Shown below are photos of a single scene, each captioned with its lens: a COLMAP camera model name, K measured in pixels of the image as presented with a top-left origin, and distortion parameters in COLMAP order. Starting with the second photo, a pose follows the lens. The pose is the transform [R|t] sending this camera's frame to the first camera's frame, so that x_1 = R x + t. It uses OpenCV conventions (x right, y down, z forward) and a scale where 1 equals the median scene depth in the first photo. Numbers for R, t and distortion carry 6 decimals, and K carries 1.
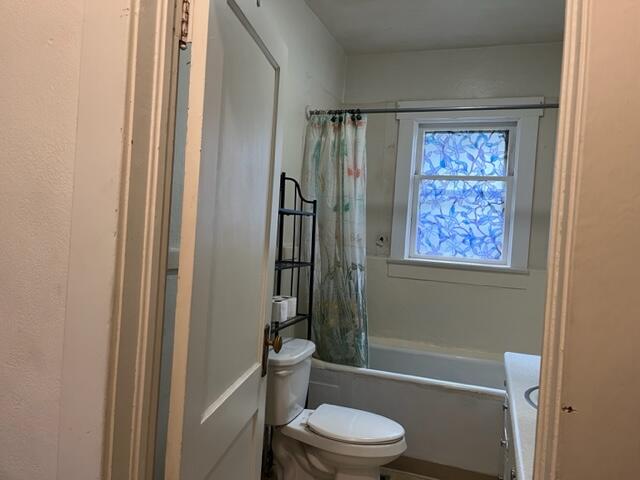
lens RADIAL K [[477.2, 0, 322.9], [0, 477.2, 252.8], [0, 0, 1]] dist [0.042966, -0.010699]
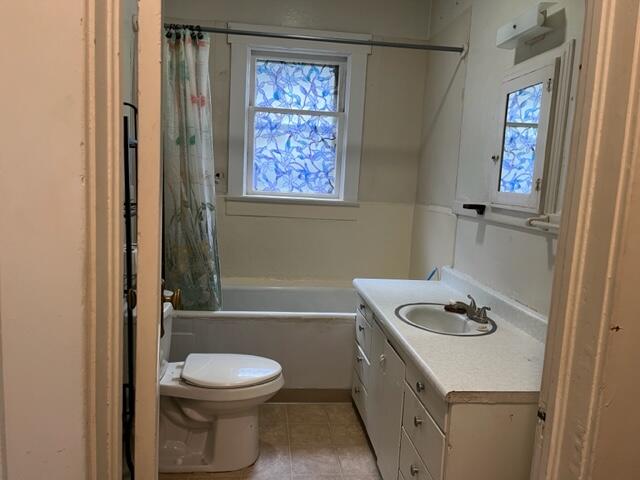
lens RADIAL K [[477.2, 0, 322.9], [0, 477.2, 252.8], [0, 0, 1]] dist [0.042966, -0.010699]
pose [[0.908824, -0.081925, 0.409056, -0.097198], [0.026037, 0.989756, 0.140378, -0.005032], [-0.416366, -0.116929, 0.901647, 0.049328]]
